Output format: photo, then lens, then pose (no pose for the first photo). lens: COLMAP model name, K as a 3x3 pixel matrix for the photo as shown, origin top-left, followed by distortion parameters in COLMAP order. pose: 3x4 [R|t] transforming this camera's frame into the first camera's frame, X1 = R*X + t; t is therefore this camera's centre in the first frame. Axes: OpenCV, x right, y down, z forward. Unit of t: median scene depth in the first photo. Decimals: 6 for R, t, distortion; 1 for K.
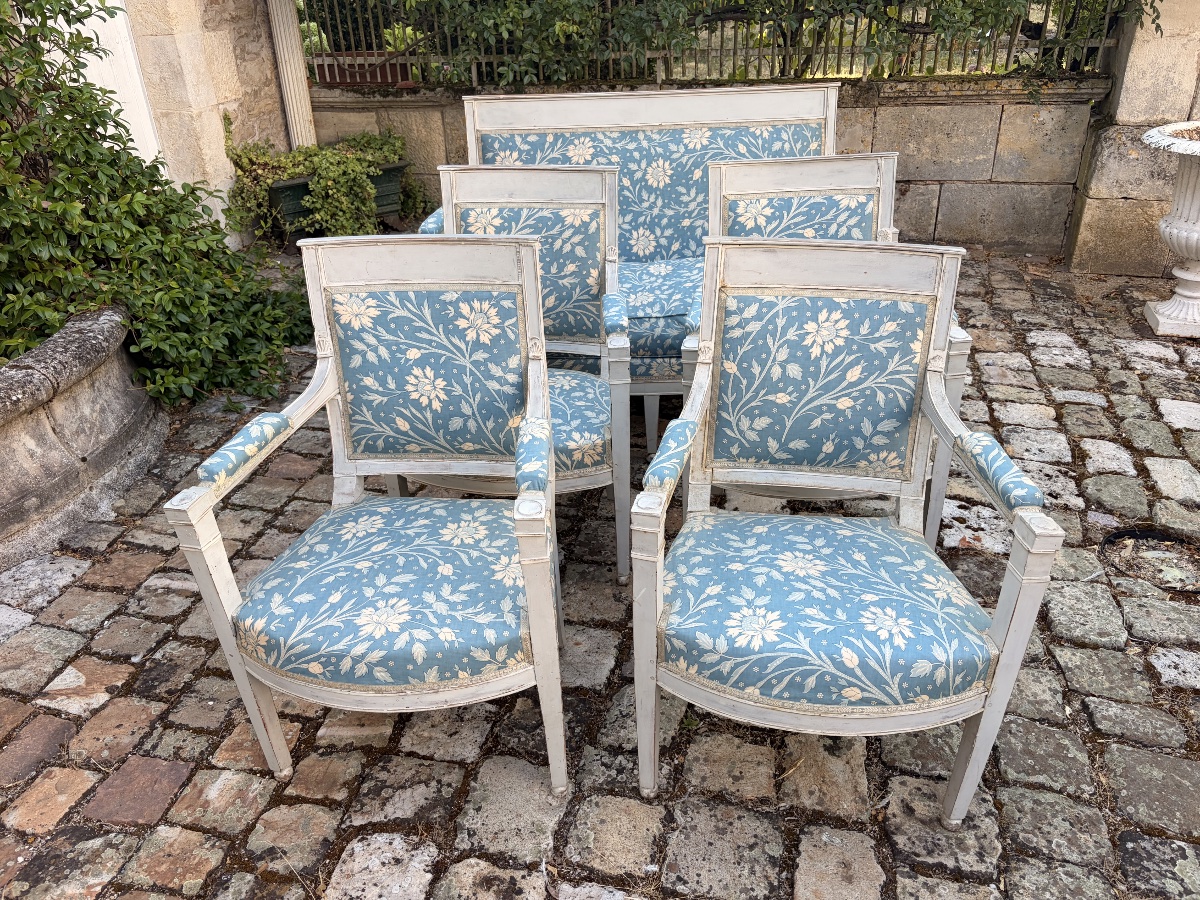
lens RADIAL K [[927.7, 0, 600.0], [0, 927.7, 450.0], [0, 0, 1]] dist [0.021026, -0.007109]
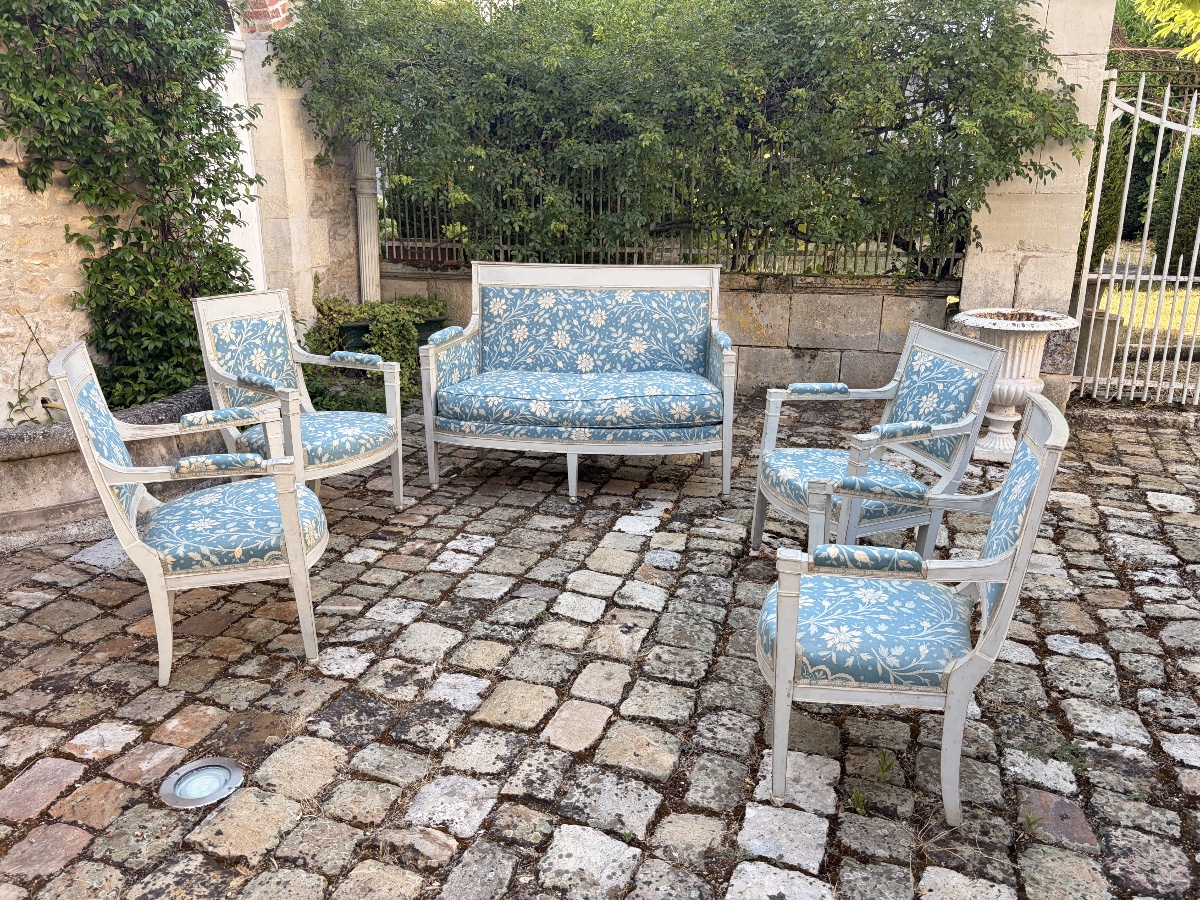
lens RADIAL K [[919.8, 0, 601.5], [0, 919.8, 446.8], [0, 0, 1]] dist [0.098279, -0.130508]
pose [[0.996214, 0.062579, -0.060347, 0.168705], [-0.073775, 0.975760, -0.206031, 0.201901], [0.045992, 0.209703, 0.976683, -0.383265]]
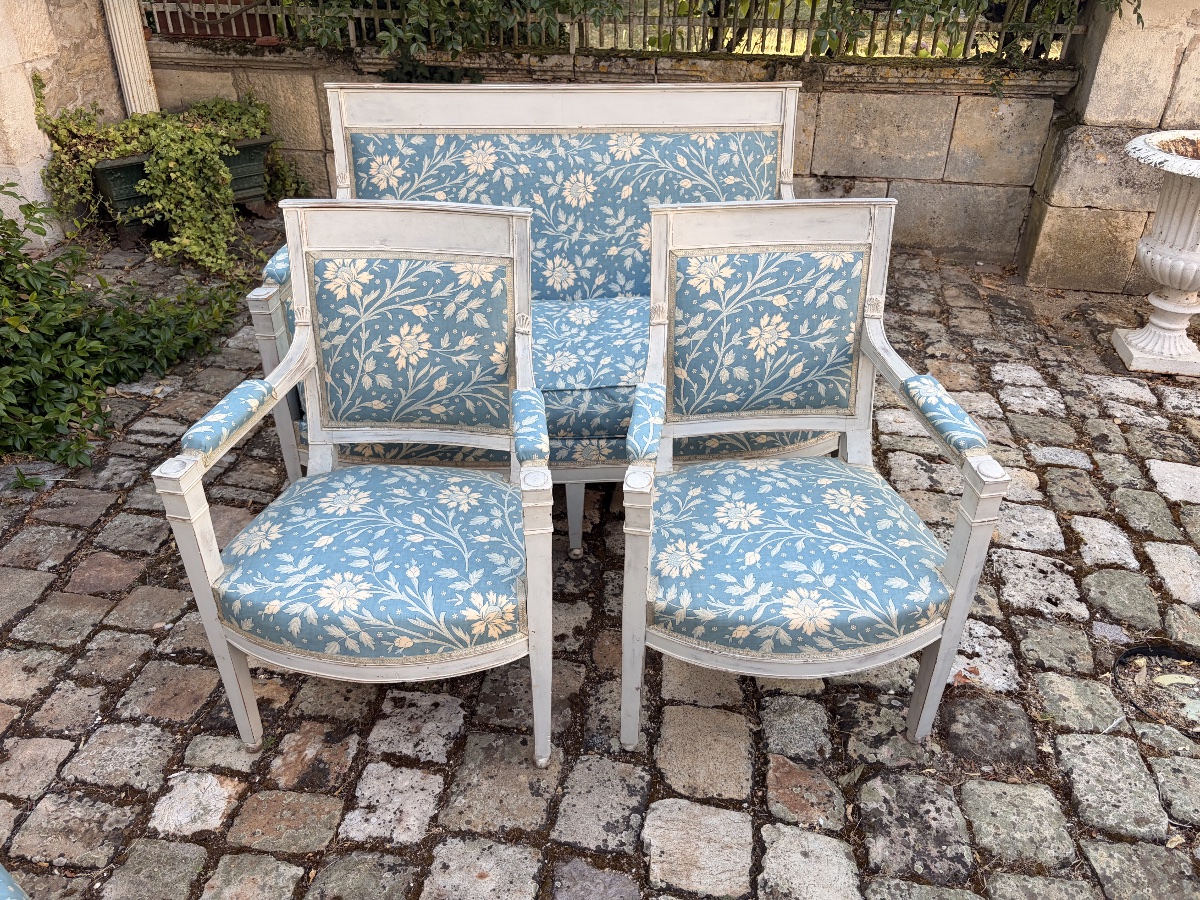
lens RADIAL K [[926.6, 0, 615.8], [0, 926.6, 454.3], [0, 0, 1]] dist [0.020867, -0.015336]
pose [[0.993373, -0.013055, 0.114191, 0.000526], [0.006062, 0.998096, 0.061374, -0.117554], [-0.114774, -0.060275, 0.991561, 0.188391]]
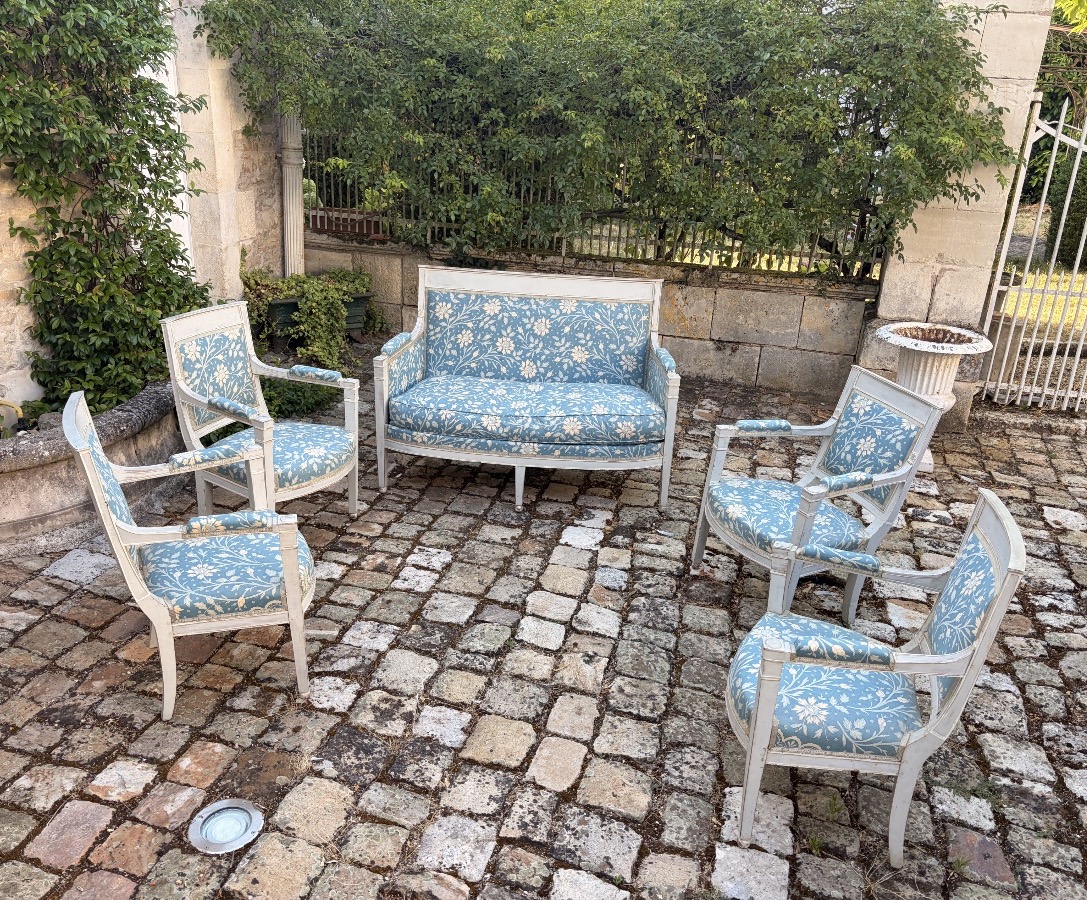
lens RADIAL K [[919.8, 0, 538.5], [0, 919.8, 450.7], [0, 0, 1]] dist [0.099062, -0.135066]
pose [[0.995815, 0.090920, 0.009319, 0.061481], [-0.089083, 0.988345, -0.123440, 0.089273], [-0.020434, 0.122093, 0.992308, -0.466329]]
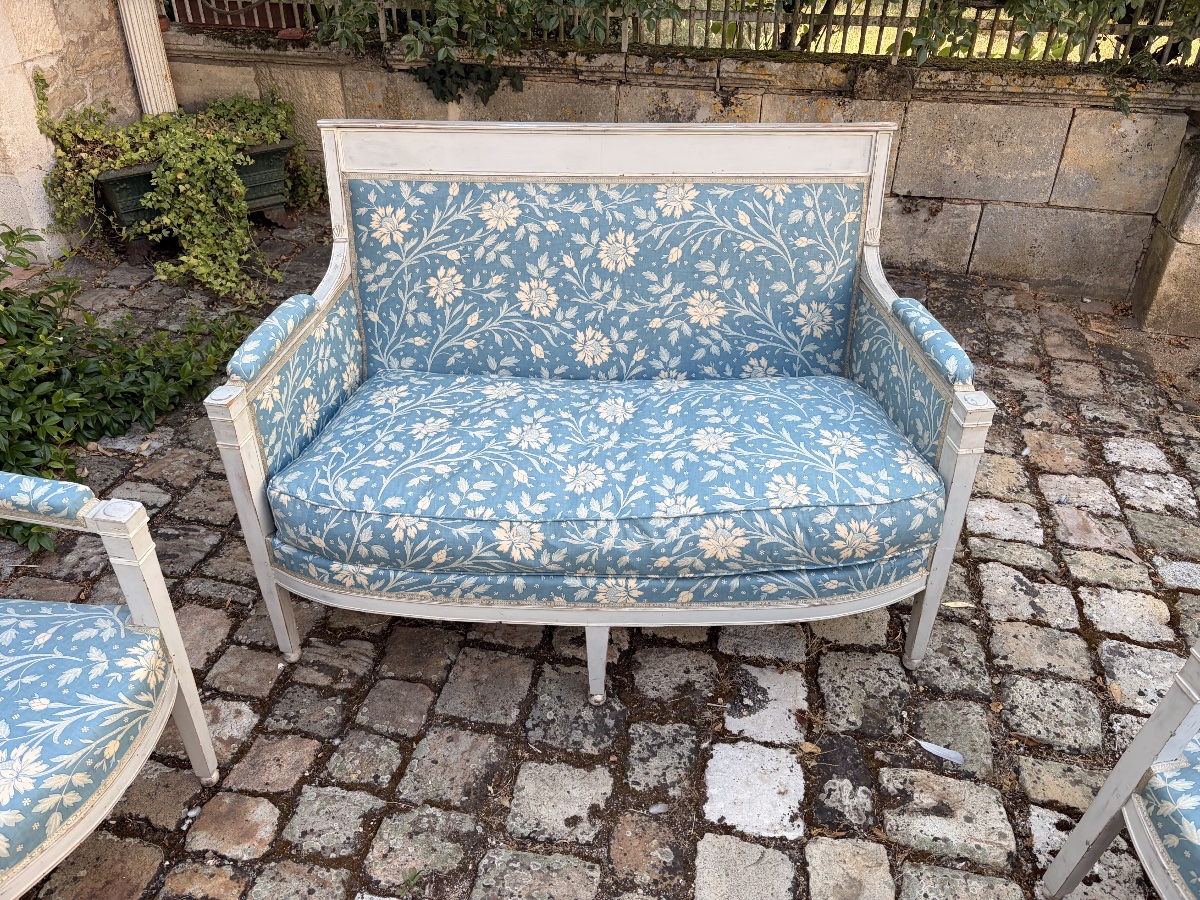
lens RADIAL K [[927.7, 0, 600.0], [0, 927.7, 450.0], [0, 0, 1]] dist [0.021026, -0.007109]
pose [[0.998751, 0.019866, 0.045854, 0.022780], [-0.024250, 0.994977, 0.097121, -0.217481], [-0.043695, -0.098112, 0.994216, 0.322717]]
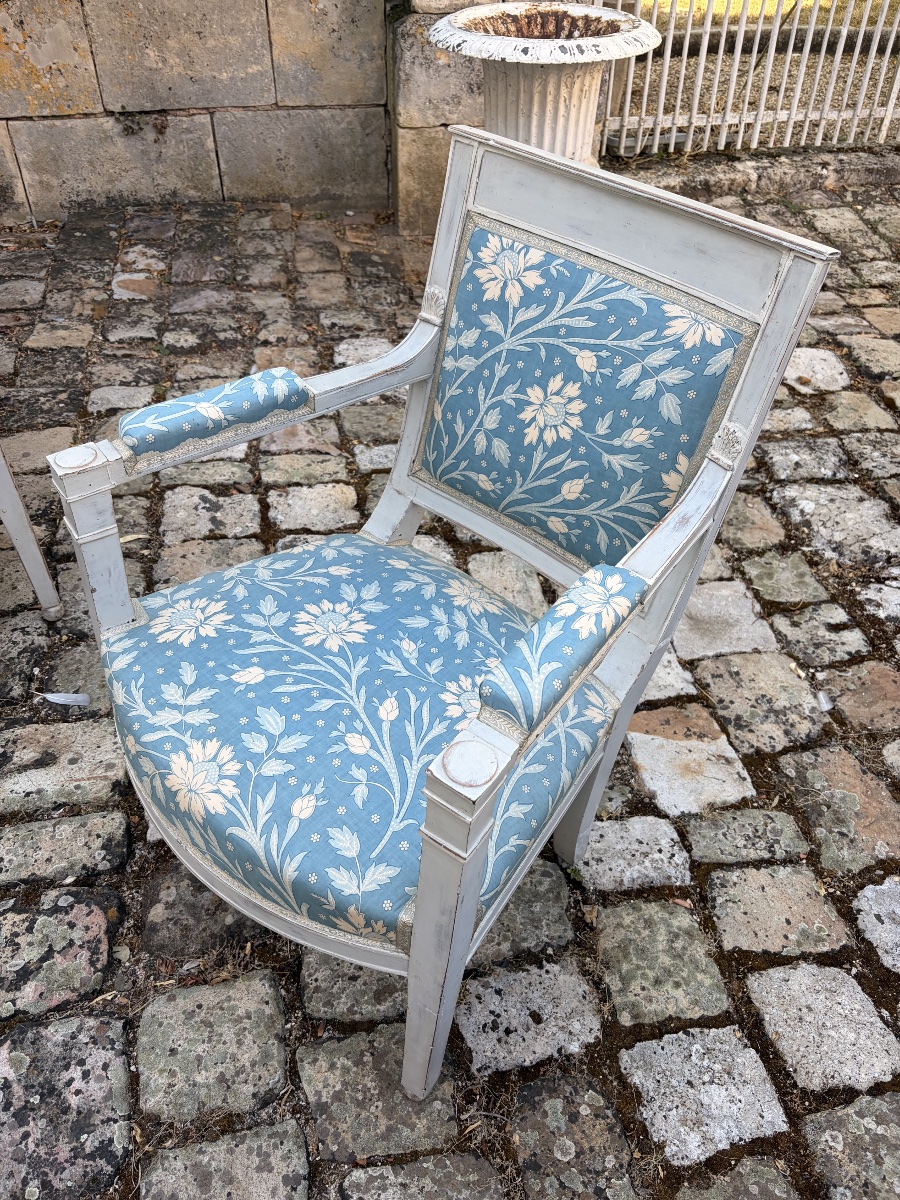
lens RADIAL K [[927.7, 0, 455.3], [0, 927.7, 614.5], [0, 0, 1]] dist [0.021026, -0.007109]
pose [[0.910389, -0.241747, 0.335782, 0.303849], [0.158738, 0.953524, 0.256113, -0.116489], [-0.382091, -0.179861, 0.906453, 0.343686]]
